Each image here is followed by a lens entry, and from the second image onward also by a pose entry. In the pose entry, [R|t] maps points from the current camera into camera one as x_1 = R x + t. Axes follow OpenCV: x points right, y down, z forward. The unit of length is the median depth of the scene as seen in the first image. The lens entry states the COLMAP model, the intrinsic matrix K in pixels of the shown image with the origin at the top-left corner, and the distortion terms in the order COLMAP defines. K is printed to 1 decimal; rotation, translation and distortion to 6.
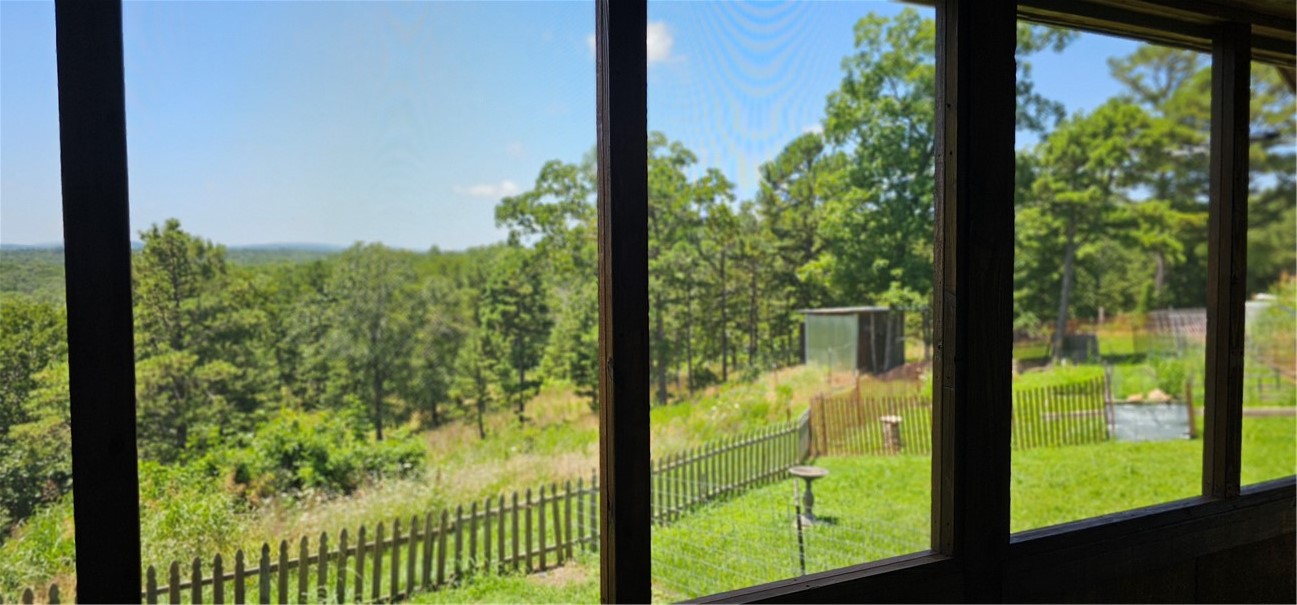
lens RADIAL K [[877.6, 0, 659.0], [0, 877.6, 303.5], [0, 0, 1]] dist [0.080254, -0.074519]
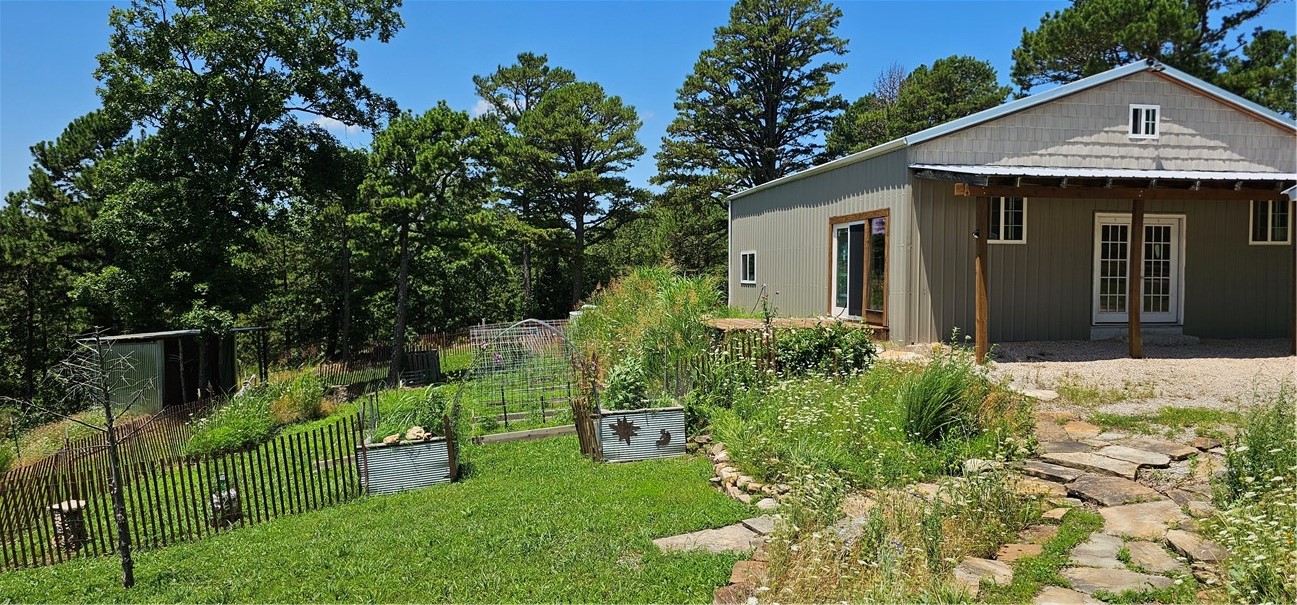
lens RADIAL K [[877.2, 0, 675.1], [0, 877.2, 302.7], [0, 0, 1]] dist [0.075437, -0.073661]
pose [[0.801167, -0.022682, 0.598010, 0.180302], [0.031573, 0.999492, -0.004390, -0.005272], [-0.597607, 0.022398, 0.801476, 0.132858]]
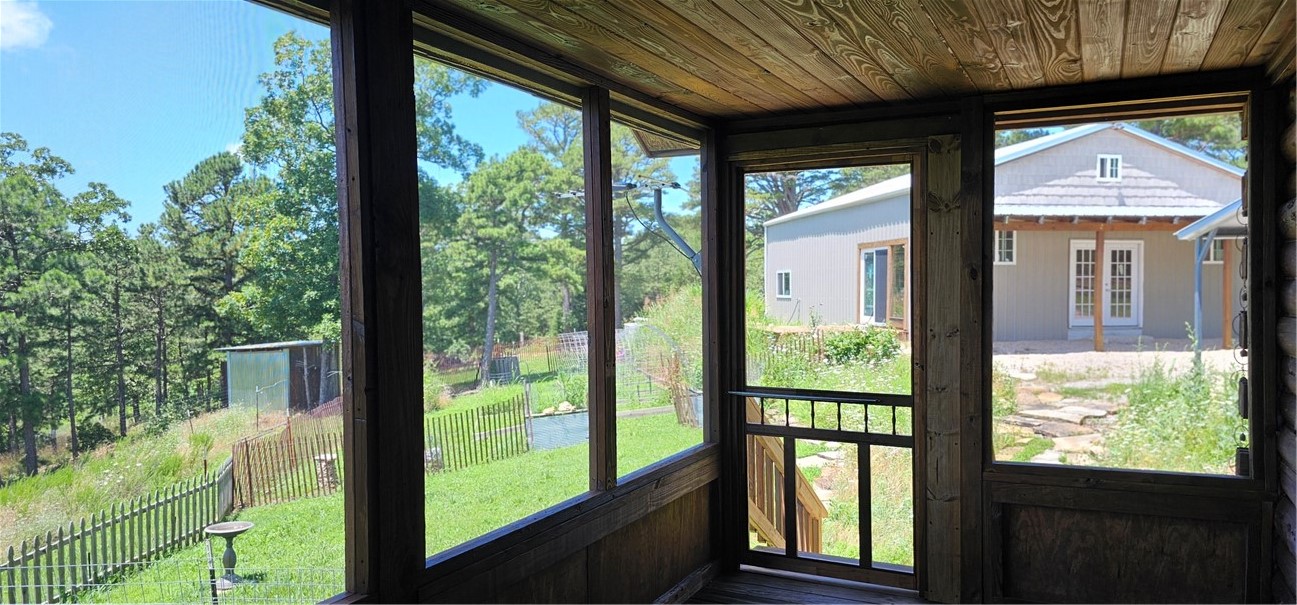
lens RADIAL K [[877.6, 0, 659.0], [0, 877.6, 303.5], [0, 0, 1]] dist [0.080254, -0.074519]
pose [[0.815988, -0.017243, 0.577812, 0.004054], [0.037385, 0.999037, -0.022982, 0.000308], [-0.576859, 0.040354, 0.815847, 0.001688]]
